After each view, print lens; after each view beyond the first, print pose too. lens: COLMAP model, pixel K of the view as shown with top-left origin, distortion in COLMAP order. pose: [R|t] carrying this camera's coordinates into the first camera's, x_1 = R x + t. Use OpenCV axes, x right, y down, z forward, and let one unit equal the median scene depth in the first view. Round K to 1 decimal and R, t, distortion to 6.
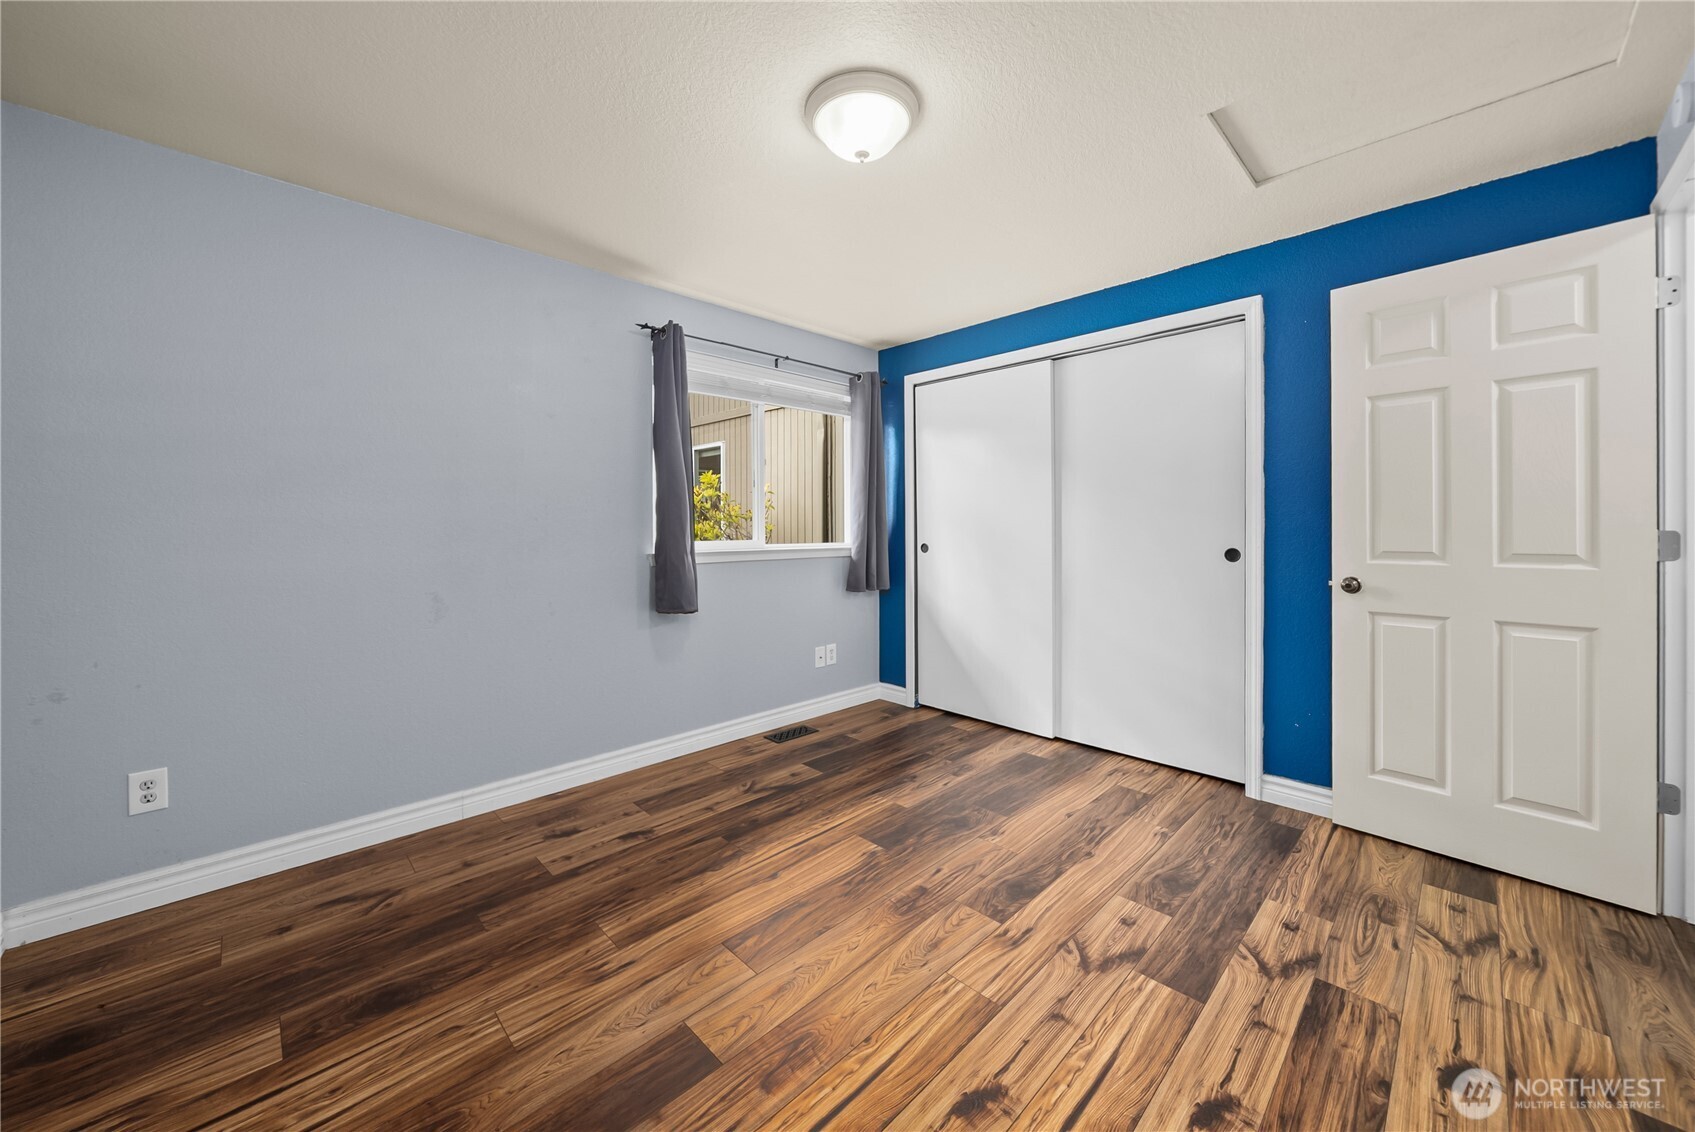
lens RADIAL K [[608.6, 0, 847.3], [0, 608.6, 526.3], [0, 0, 1]] dist [-0.006557, -0.000432]
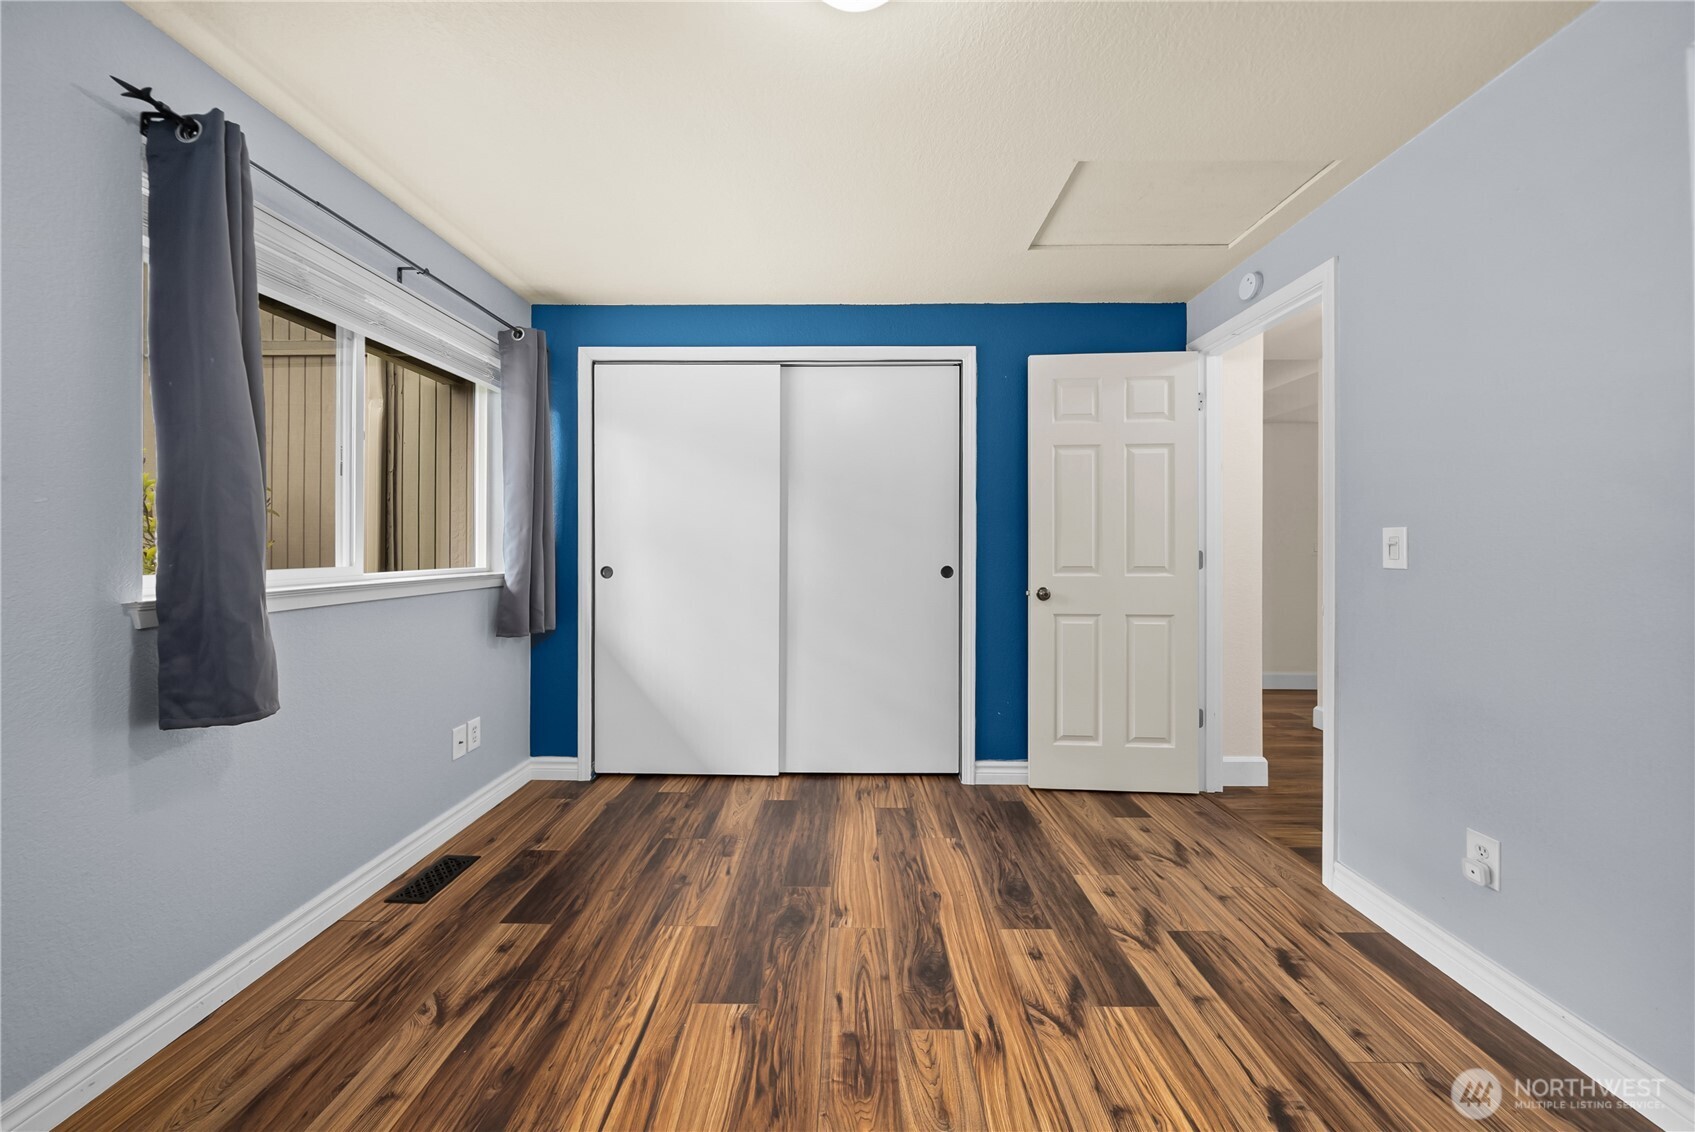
lens RADIAL K [[596.0, 0, 838.6], [0, 596.0, 542.5], [0, 0, 1]] dist [-0.006247, -0.000213]
pose [[0.715580, 0.008677, 0.698477, -0.305681], [-0.005553, 0.999962, -0.006734, 0.001628], [-0.698509, 0.000940, 0.715601, 0.383149]]
